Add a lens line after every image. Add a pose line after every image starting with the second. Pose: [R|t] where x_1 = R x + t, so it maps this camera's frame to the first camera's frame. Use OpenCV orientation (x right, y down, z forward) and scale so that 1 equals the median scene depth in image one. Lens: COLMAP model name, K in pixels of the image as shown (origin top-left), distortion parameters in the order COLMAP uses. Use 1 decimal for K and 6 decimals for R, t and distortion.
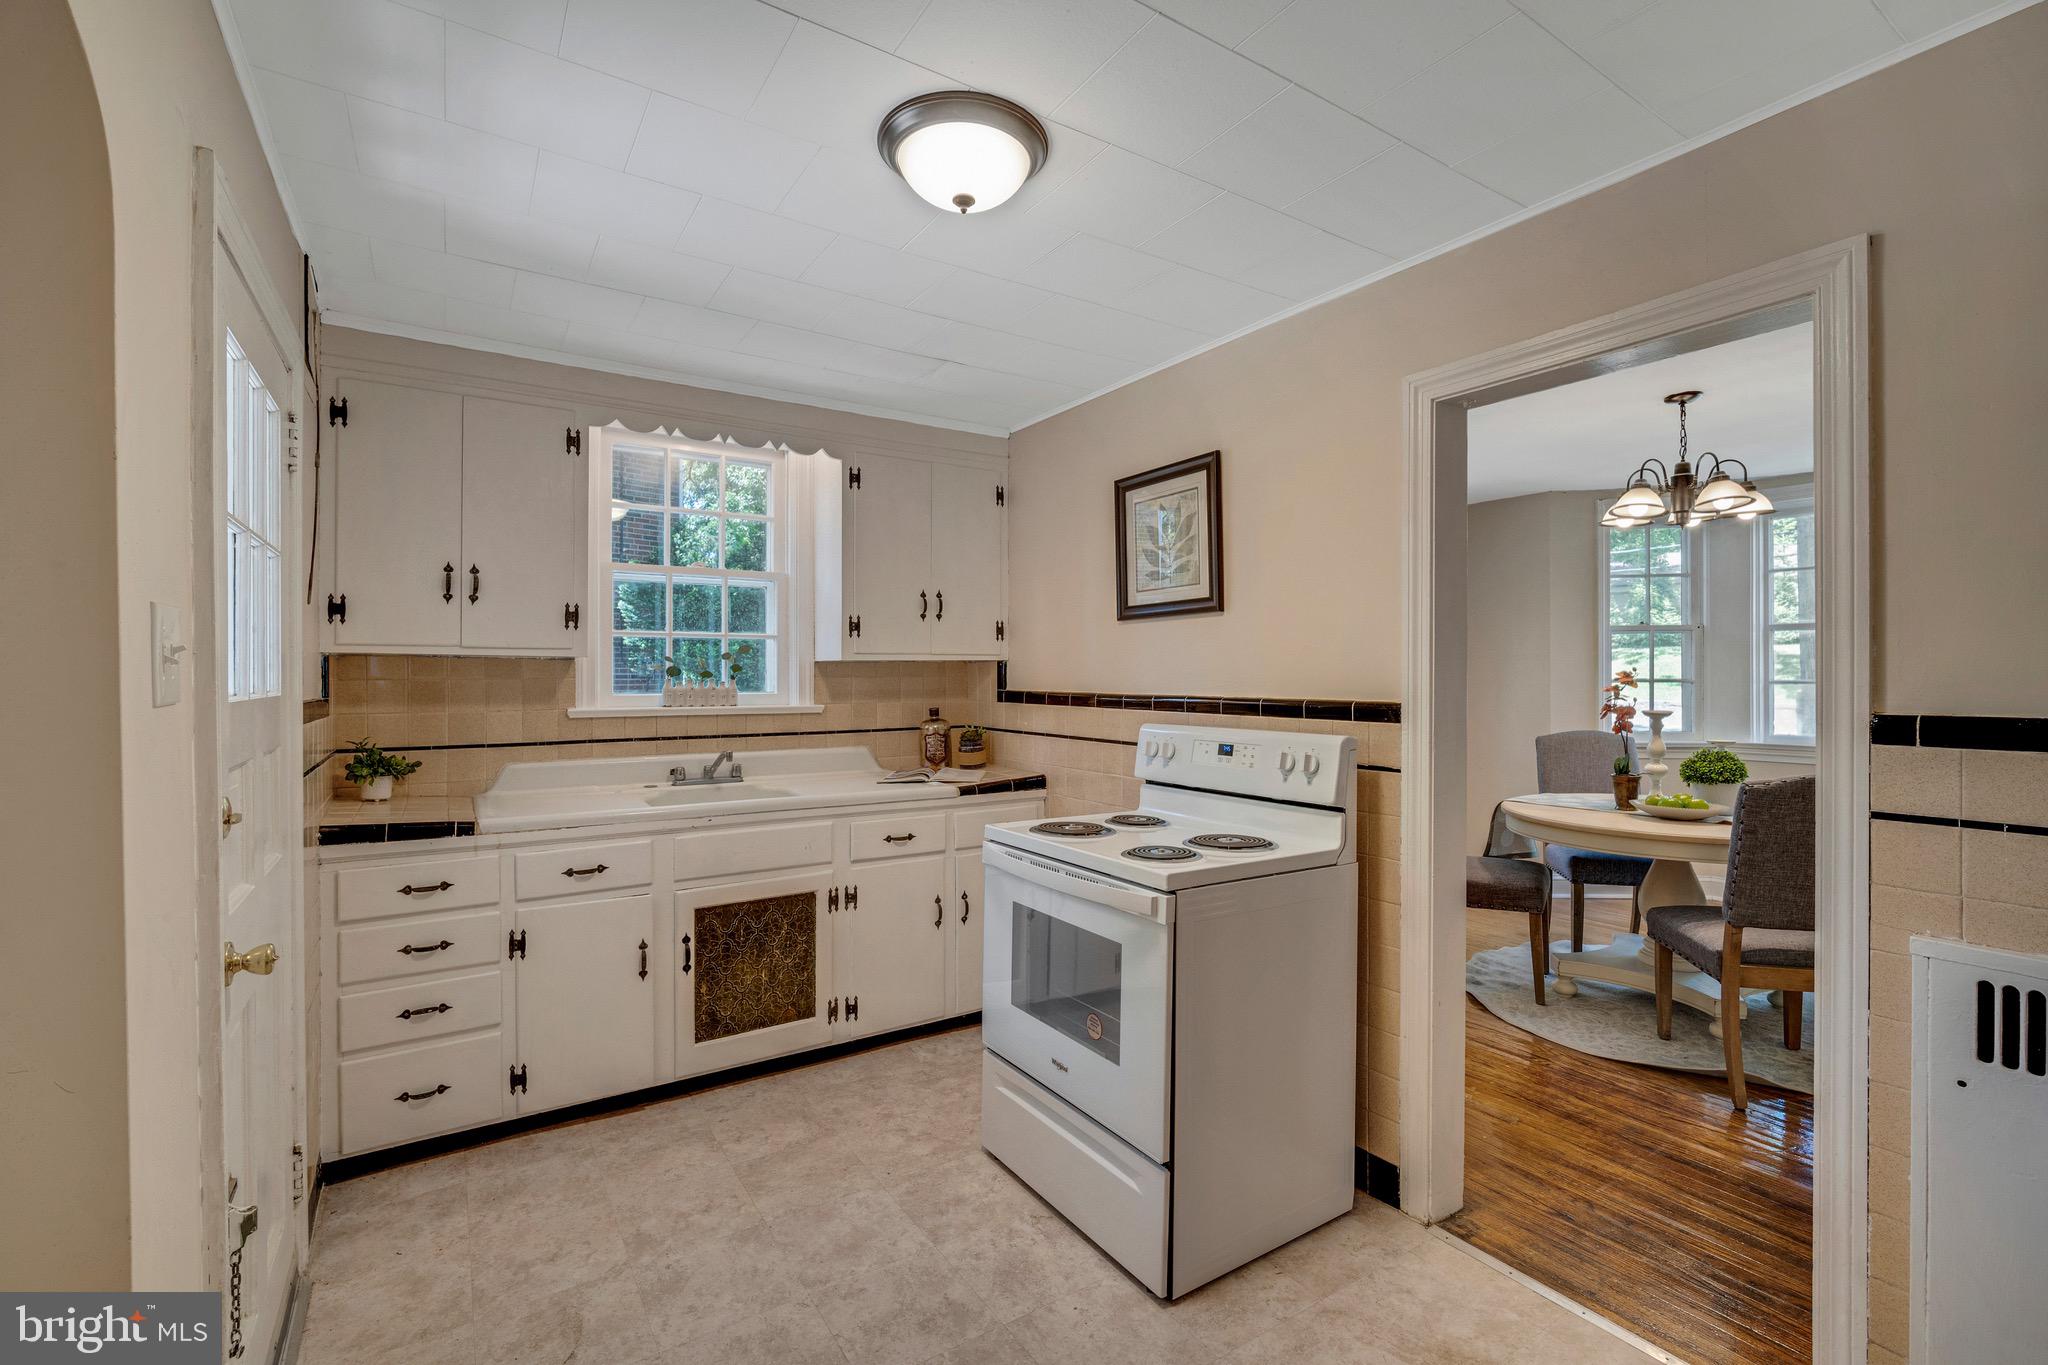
lens RADIAL K [[899.2, 0, 1027.4], [0, 899.2, 682.3], [0, 0, 1]] dist [-0.015466, 0.004158]
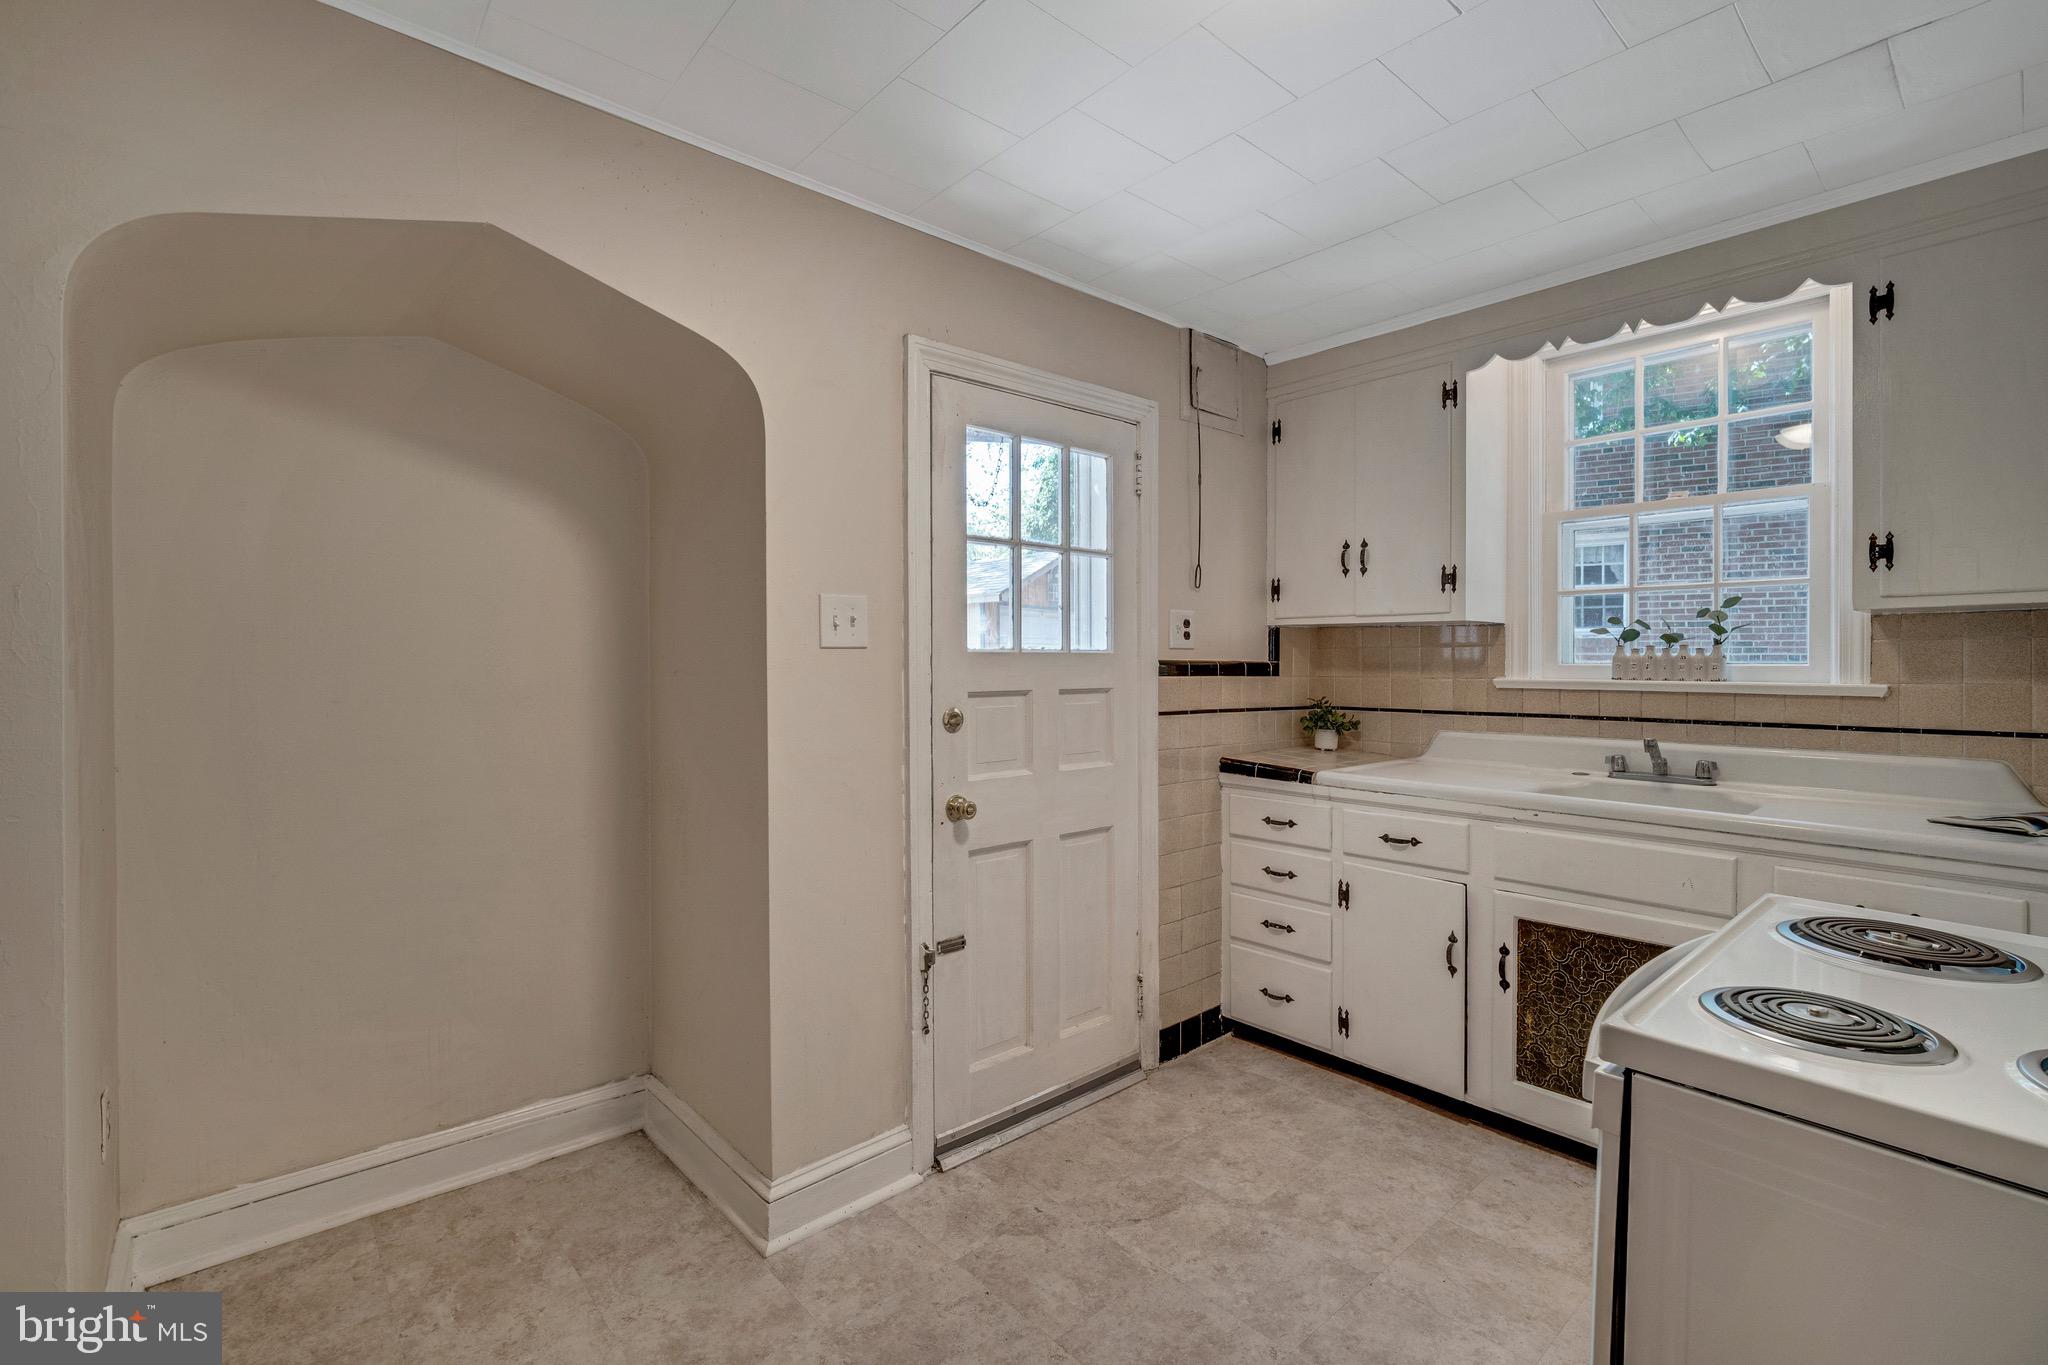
lens RADIAL K [[899.2, 0, 1029.4], [0, 899.2, 674.4], [0, 0, 1]] dist [-0.015466, 0.004158]
pose [[0.138756, 0.012302, -0.990250, 0.386288], [-0.009743, 0.999891, 0.011057, 0.022626], [0.990279, 0.008113, 0.138860, 0.439356]]
